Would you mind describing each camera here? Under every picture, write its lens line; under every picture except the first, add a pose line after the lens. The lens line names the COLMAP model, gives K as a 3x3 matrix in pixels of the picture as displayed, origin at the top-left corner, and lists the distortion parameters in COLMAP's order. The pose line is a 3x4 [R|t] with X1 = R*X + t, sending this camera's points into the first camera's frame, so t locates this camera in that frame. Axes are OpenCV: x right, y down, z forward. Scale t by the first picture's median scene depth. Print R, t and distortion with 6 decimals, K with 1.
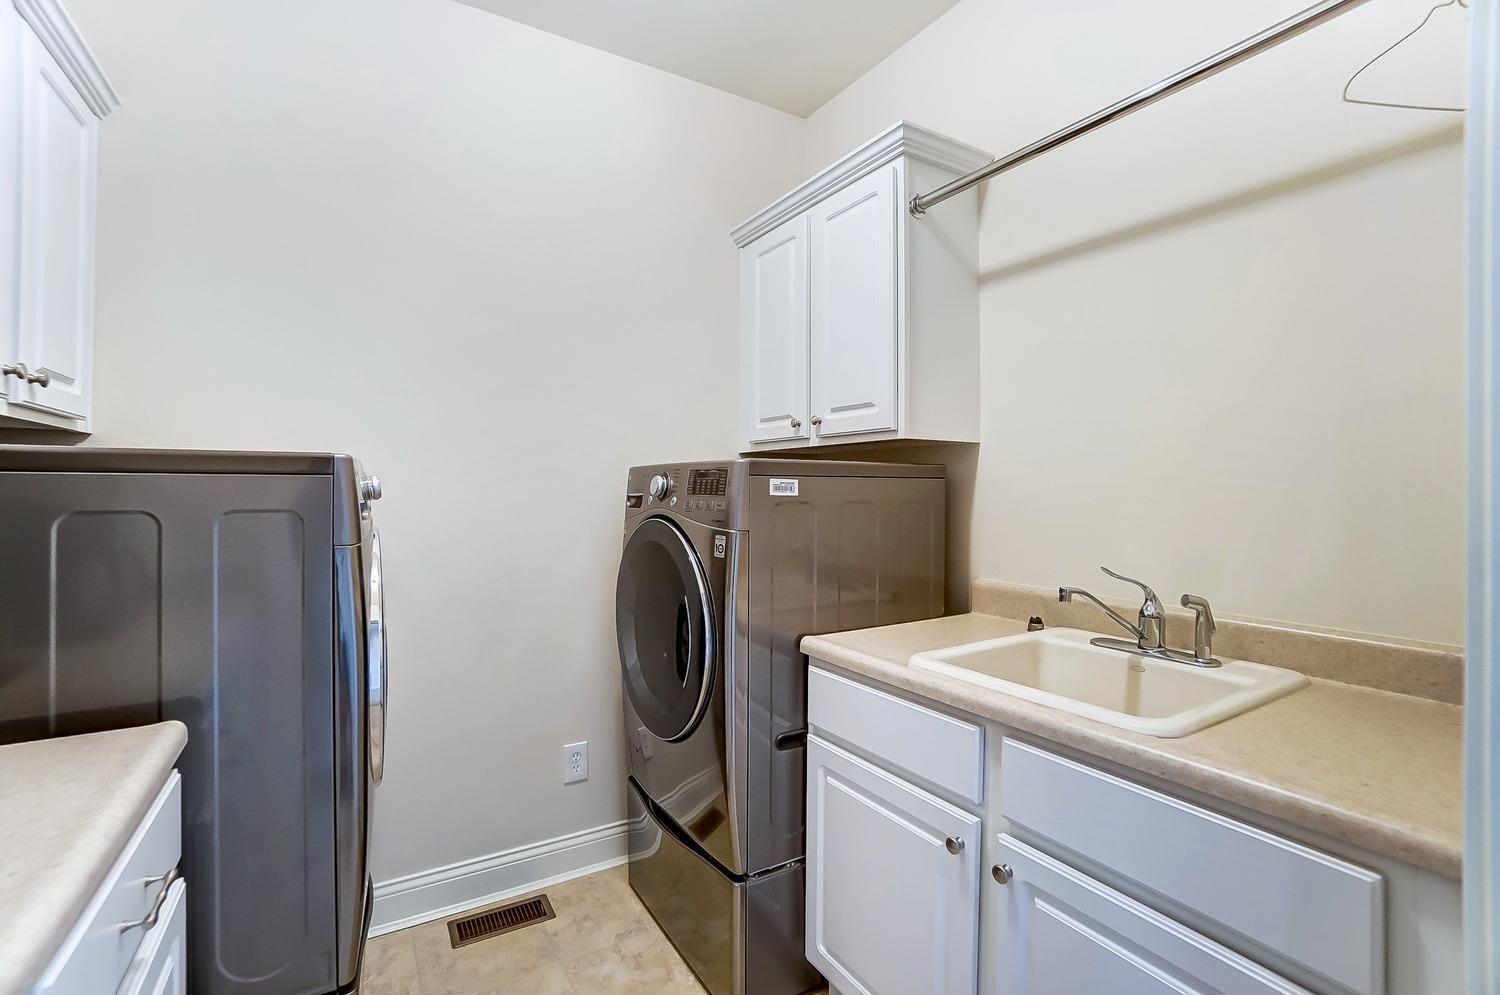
lens RADIAL K [[667.7, 0, 743.6], [0, 667.7, 483.8], [0, 0, 1]] dist [-0.070660, 0.026434]
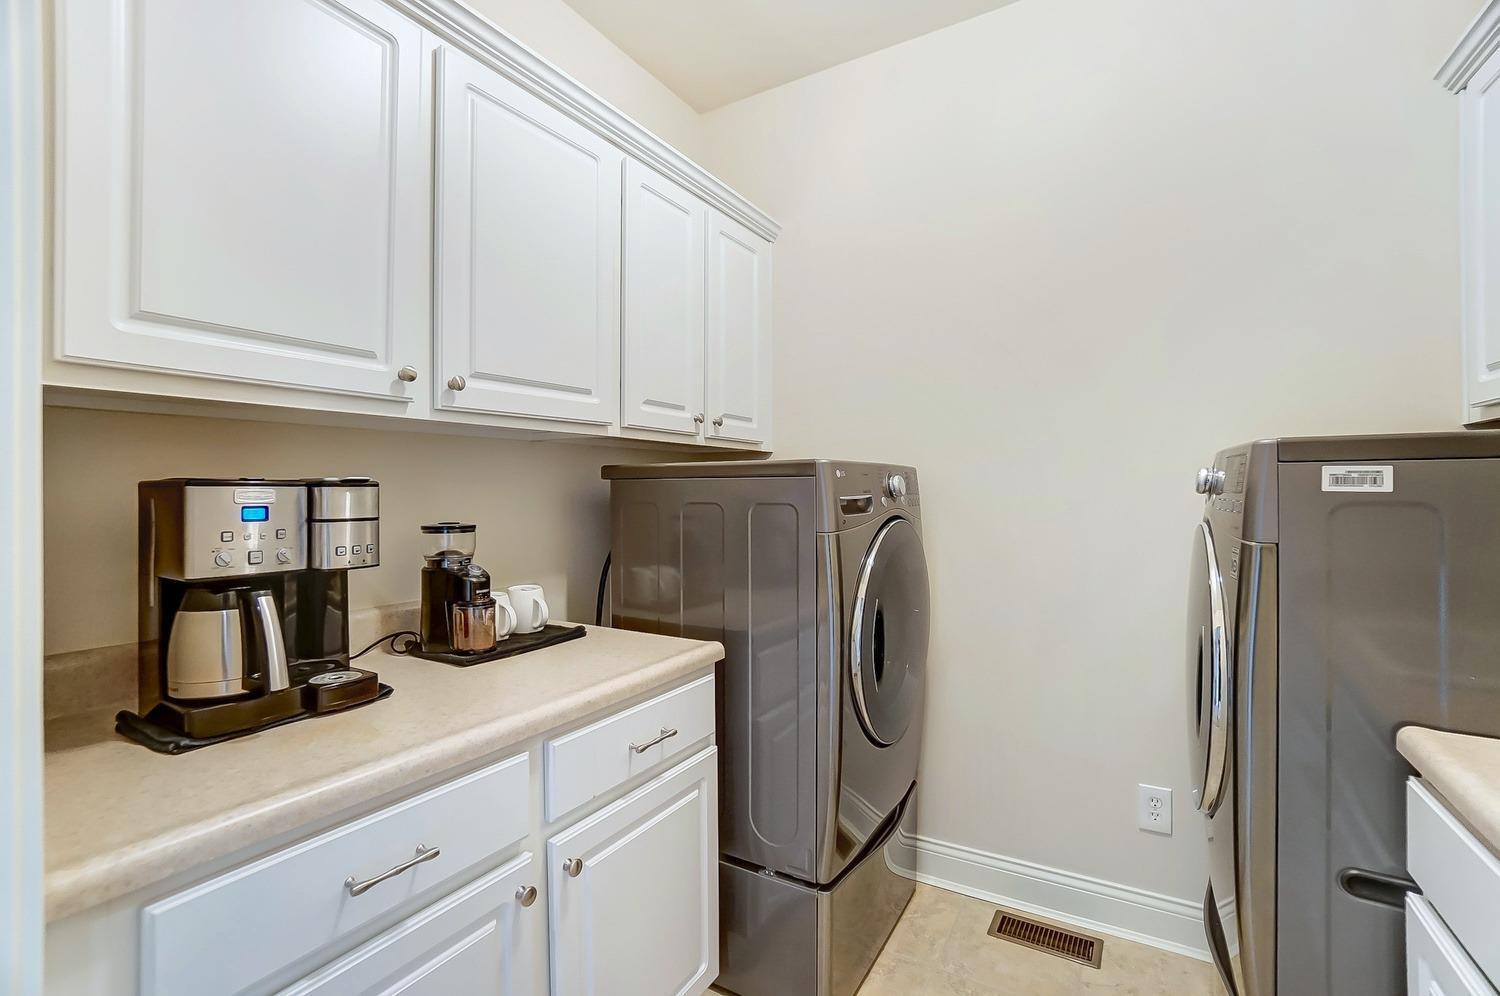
lens RADIAL K [[667.7, 0, 743.6], [0, 667.7, 484.3], [0, 0, 1]] dist [-0.070660, 0.026434]
pose [[0.461403, -0.012779, -0.887099, 0.328232], [0.013277, 0.999884, -0.007498, 0.007315], [0.887092, -0.008319, 0.461519, 0.206514]]
